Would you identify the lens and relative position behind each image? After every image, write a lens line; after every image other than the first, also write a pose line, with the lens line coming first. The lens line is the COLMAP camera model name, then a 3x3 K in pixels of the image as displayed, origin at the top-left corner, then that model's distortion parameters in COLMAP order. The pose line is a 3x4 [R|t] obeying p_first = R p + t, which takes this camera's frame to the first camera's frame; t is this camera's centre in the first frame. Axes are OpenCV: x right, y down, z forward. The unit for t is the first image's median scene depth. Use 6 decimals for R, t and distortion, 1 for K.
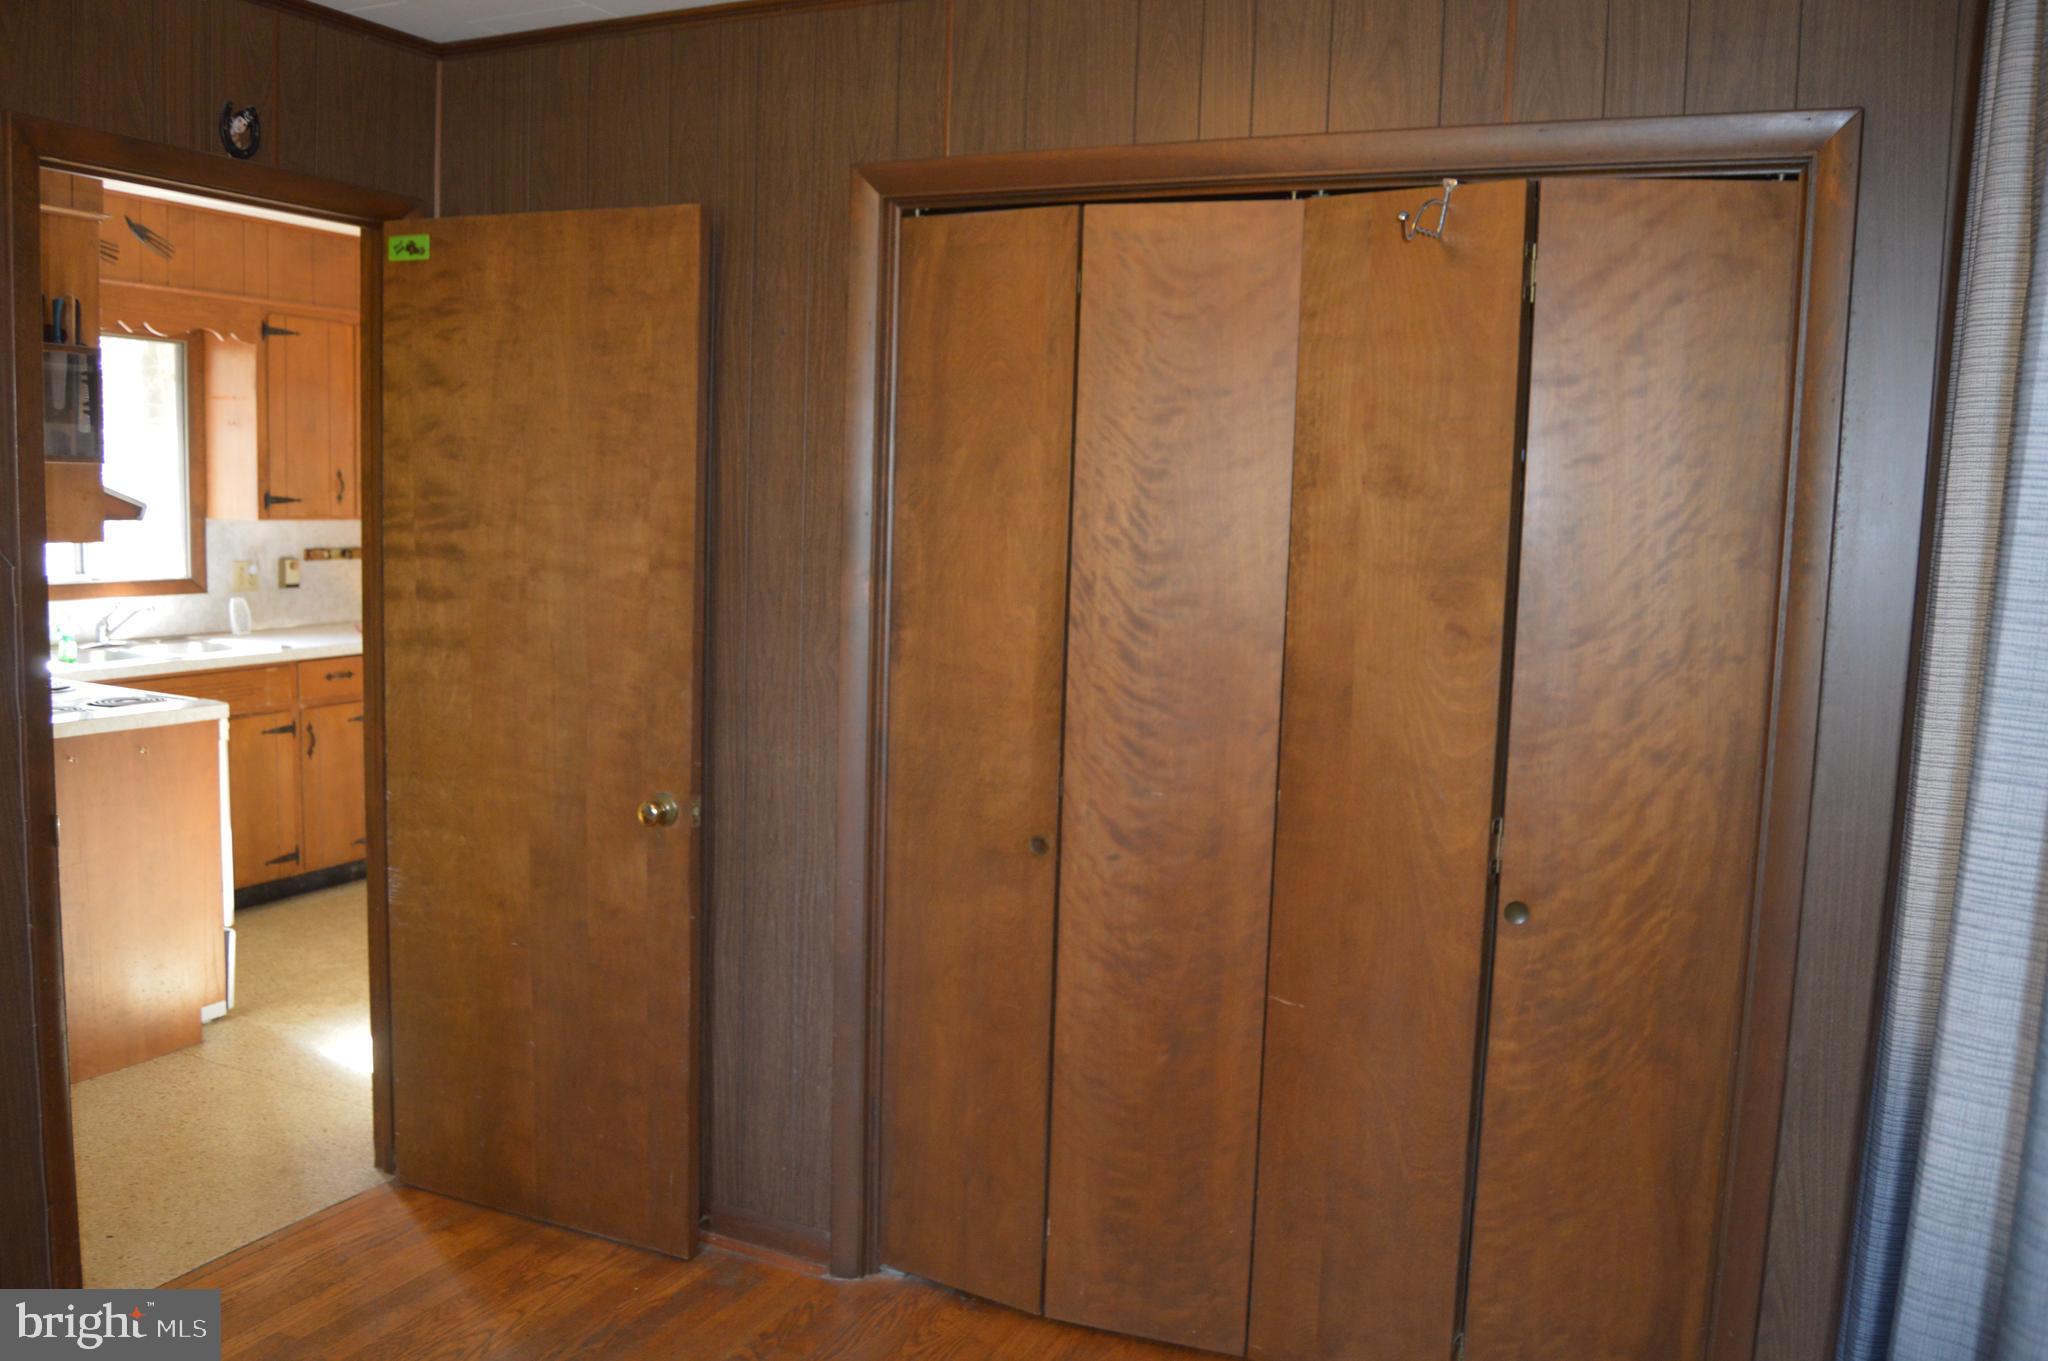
lens RADIAL K [[1634.3, 0, 1032.5], [0, 1634.3, 680.9], [0, 0, 1]] dist [-0.093951, 0.035984]
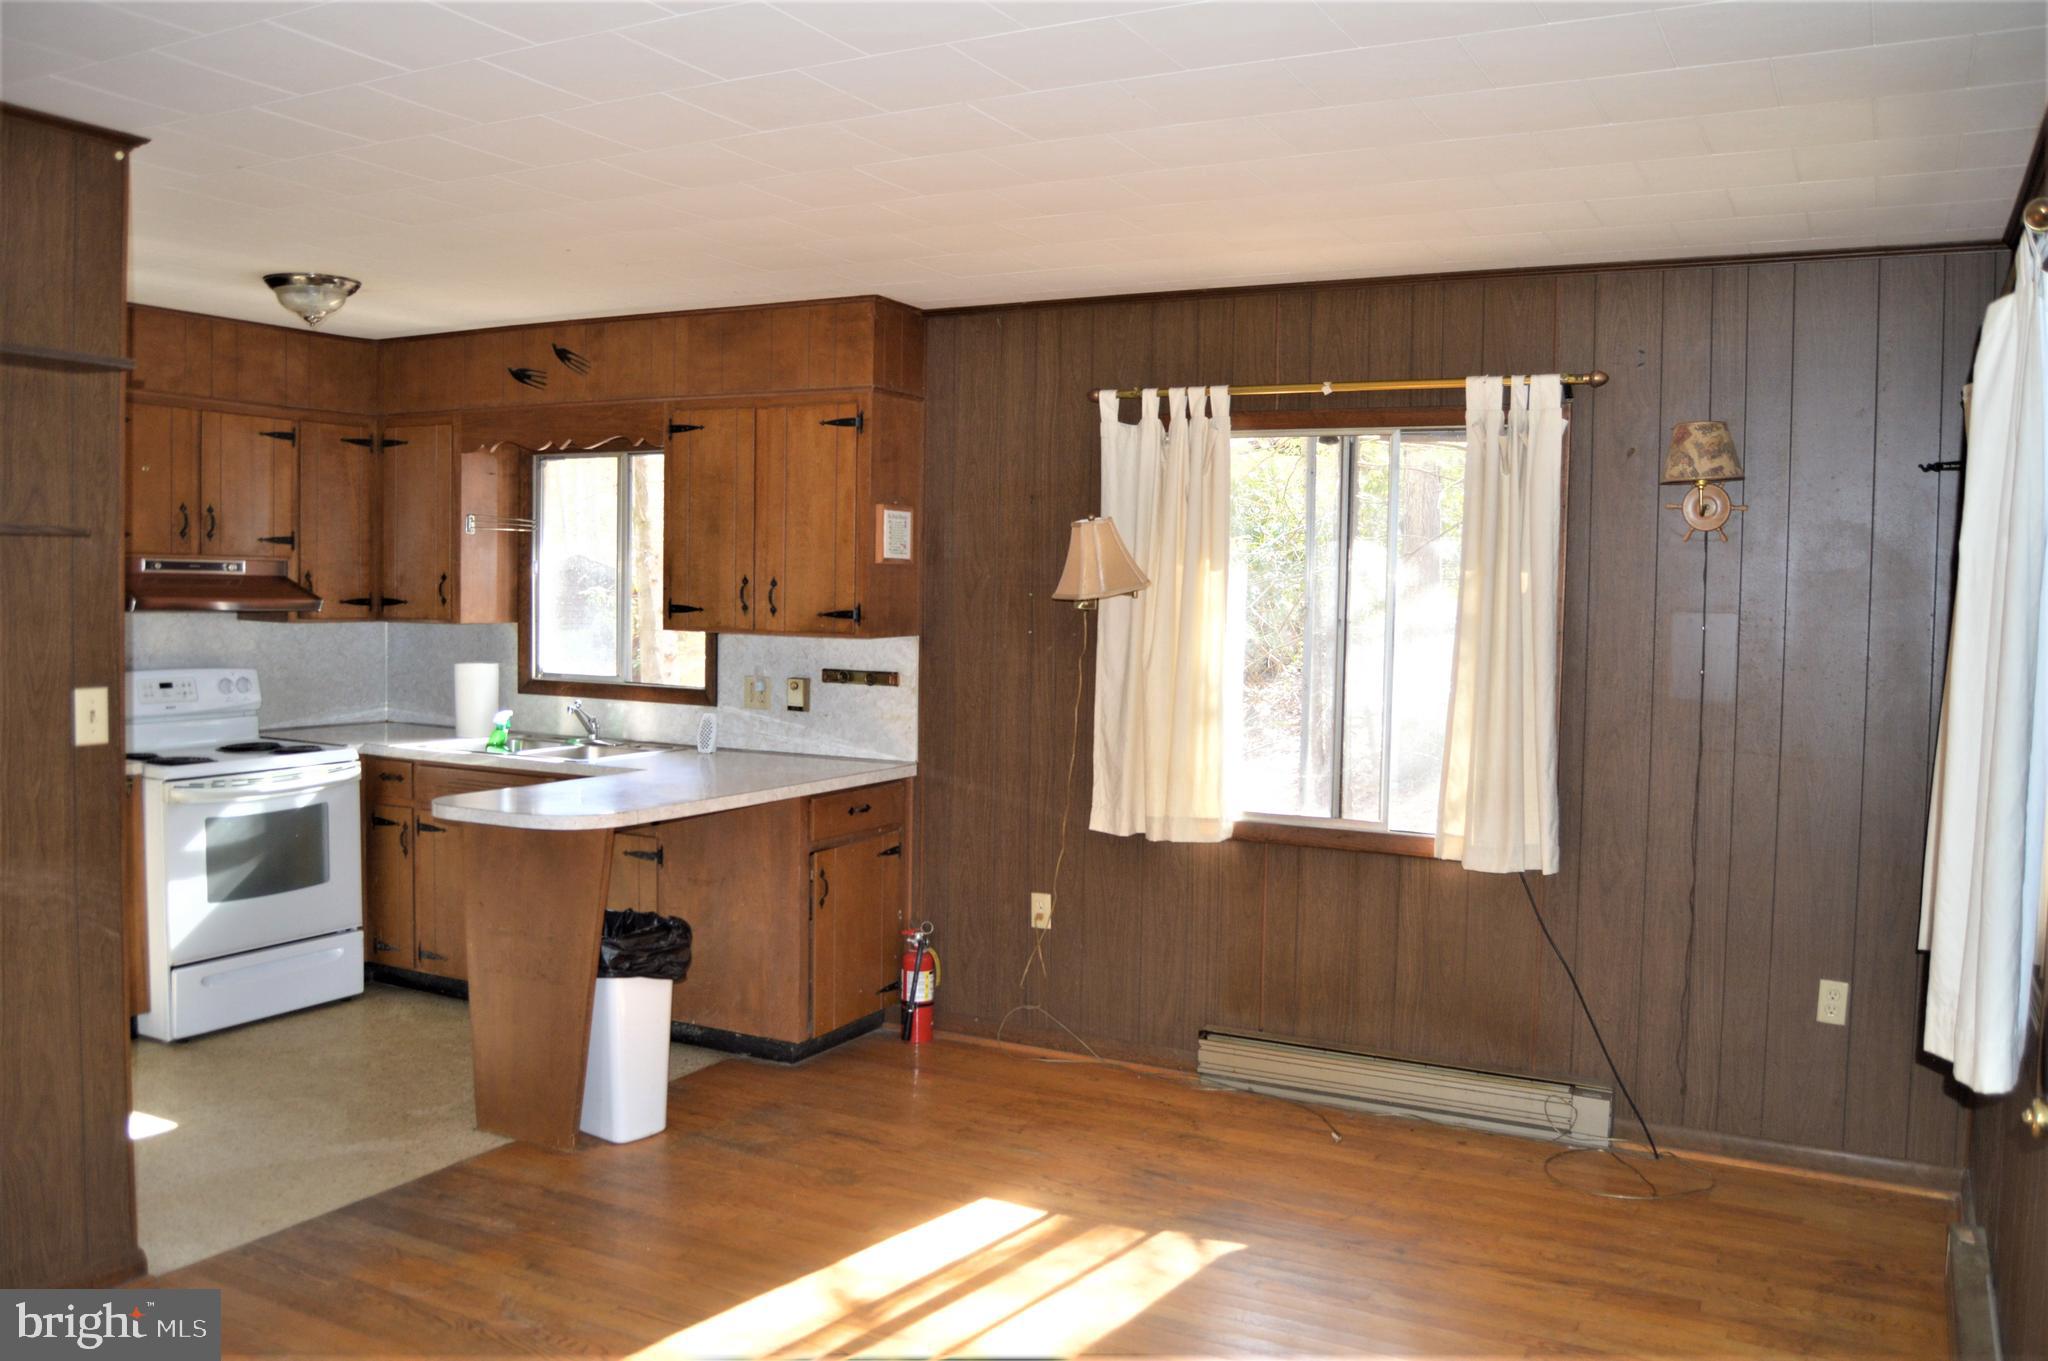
lens RADIAL K [[1634.3, 0, 1064.3], [0, 1634.3, 686.8], [0, 0, 1]] dist [-0.093951, 0.035984]
pose [[-0.041496, 0.030777, -0.998665, 0.461207], [-0.136904, 0.989923, 0.036196, -0.132381], [0.989715, 0.138223, -0.036865, 1.256684]]
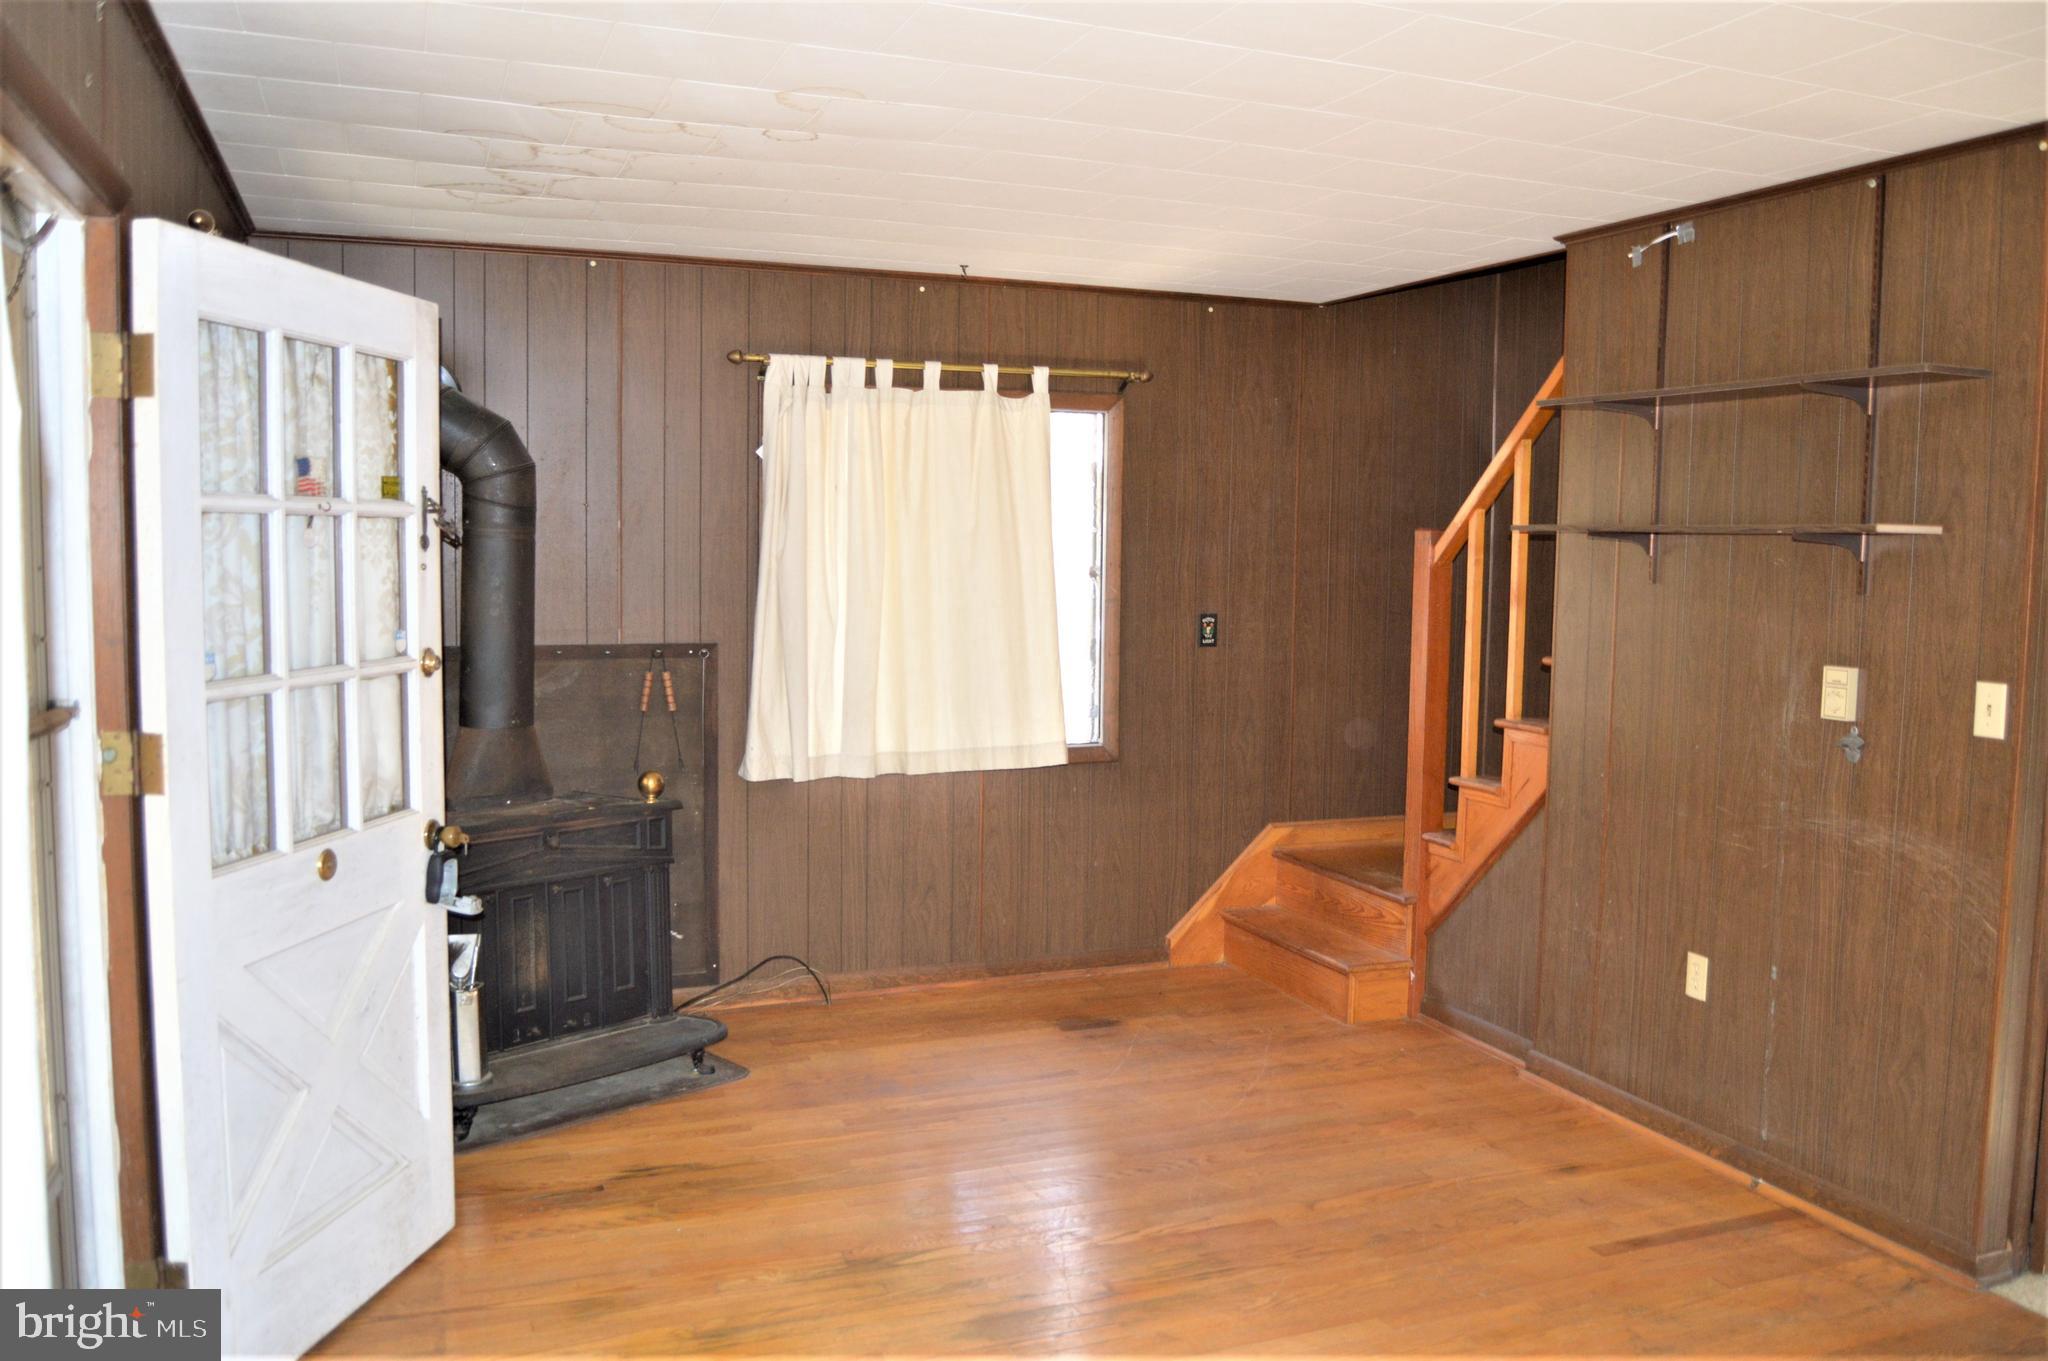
lens RADIAL K [[1634.3, 0, 1013.4], [0, 1634.3, 676.8], [0, 0, 1]] dist [-0.093951, 0.035984]
pose [[-0.717394, -0.097978, 0.689744, -0.216434], [0.046079, 0.981220, 0.187309, -0.189431], [-0.695142, 0.166156, -0.699406, 1.537766]]
